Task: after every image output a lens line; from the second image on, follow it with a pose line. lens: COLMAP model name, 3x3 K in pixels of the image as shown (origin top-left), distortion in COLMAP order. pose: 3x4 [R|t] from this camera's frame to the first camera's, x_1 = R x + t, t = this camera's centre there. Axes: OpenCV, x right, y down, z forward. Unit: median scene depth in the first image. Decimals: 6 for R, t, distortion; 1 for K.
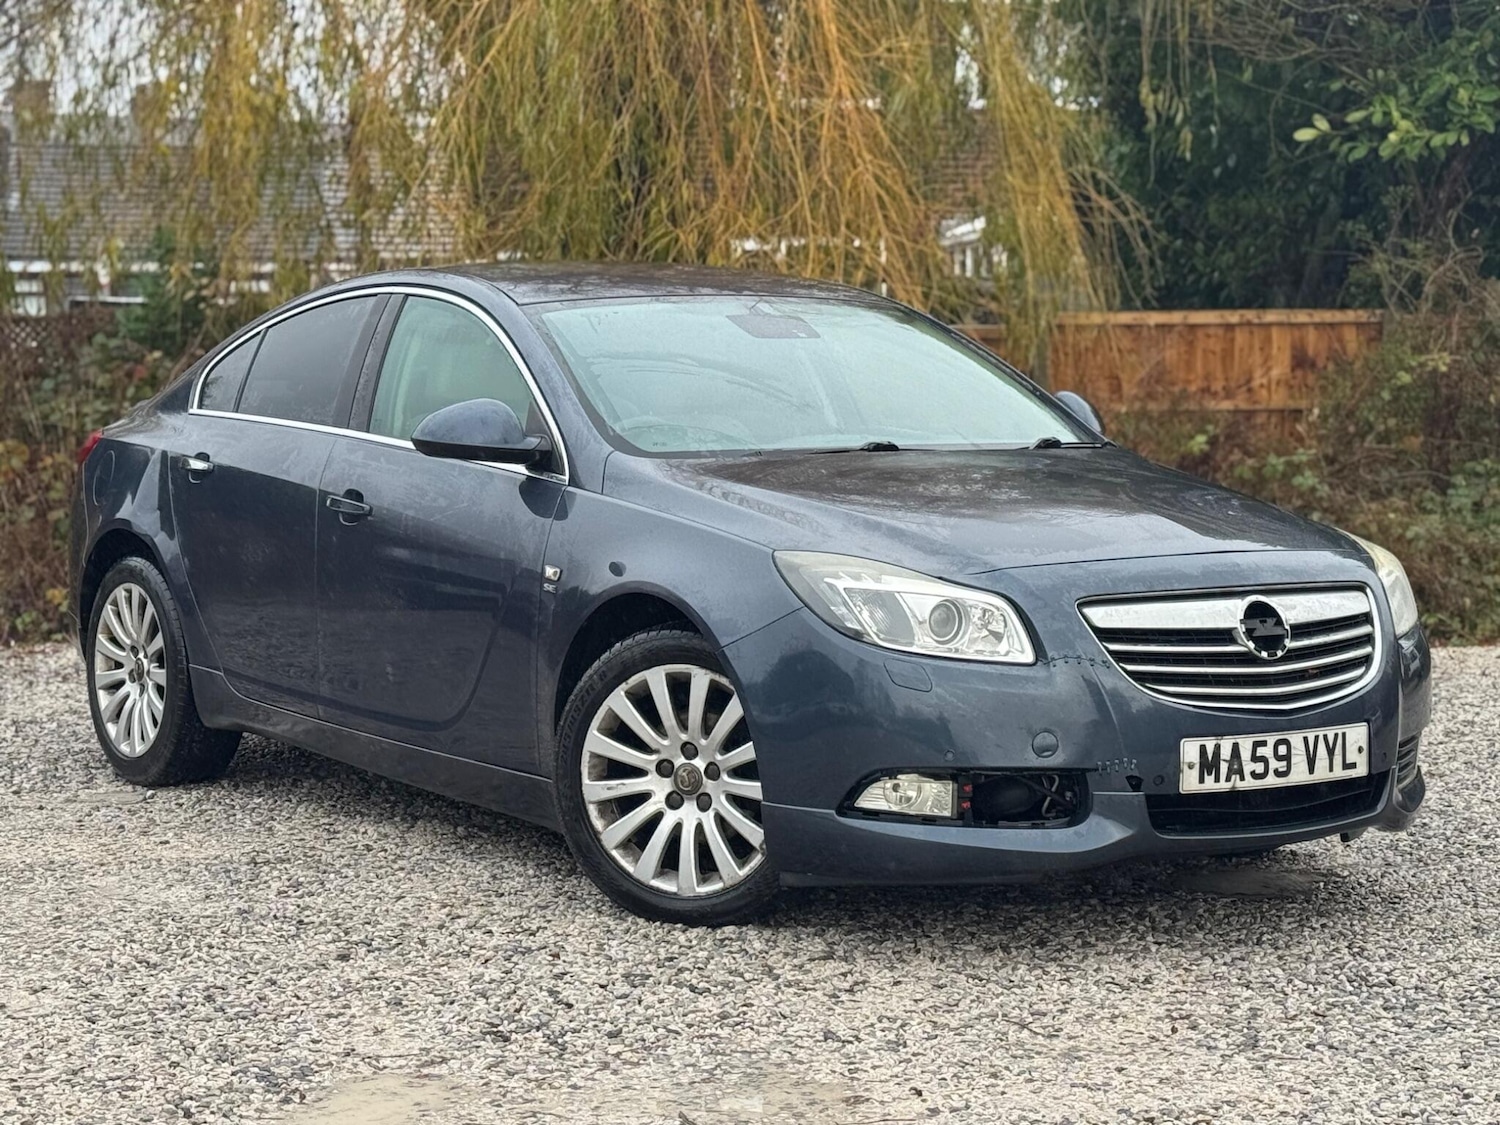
lens RADIAL K [[3359.9, 0, 750.0], [0, 3359.9, 562.5], [0, 0, 1]] dist [0.026804, 0.357865]
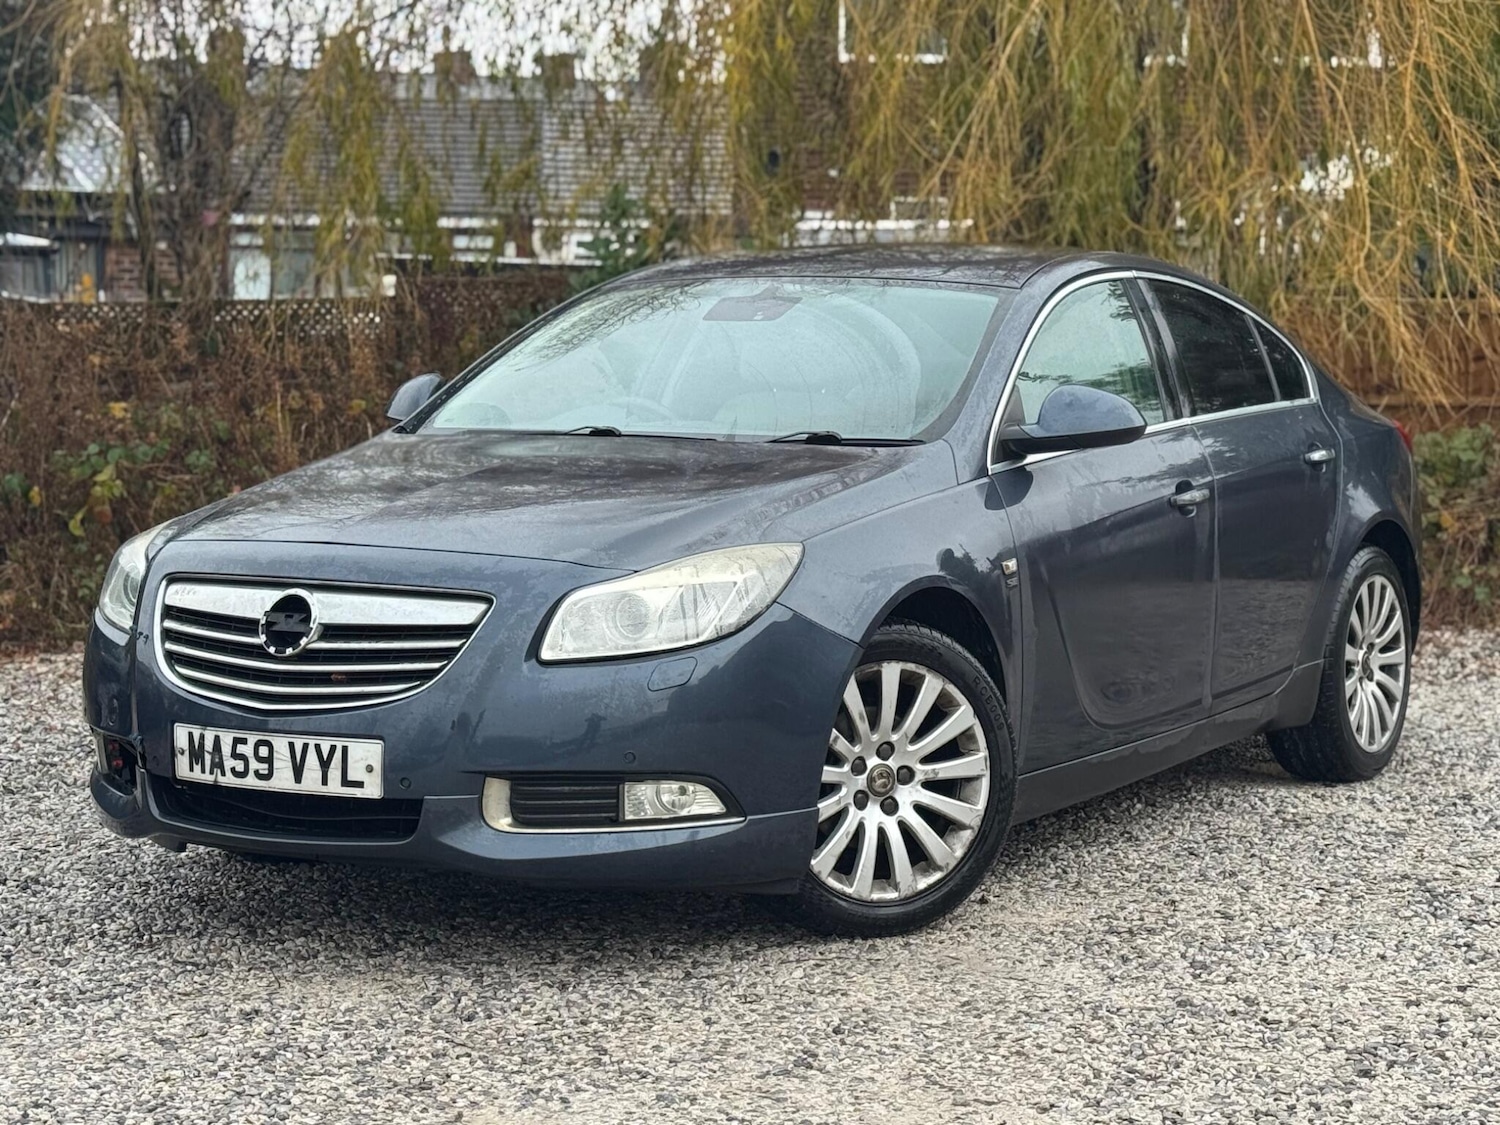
lens RADIAL K [[3311.1, 0, 750.0], [0, 3311.1, 562.5], [0, 0, 1]] dist [0.087242, -0.063730]
pose [[0.418777, 0.068182, -0.905526, 1.056087], [-0.066546, 0.996800, 0.044279, -0.047805], [0.905647, 0.041717, 0.421975, 0.724953]]
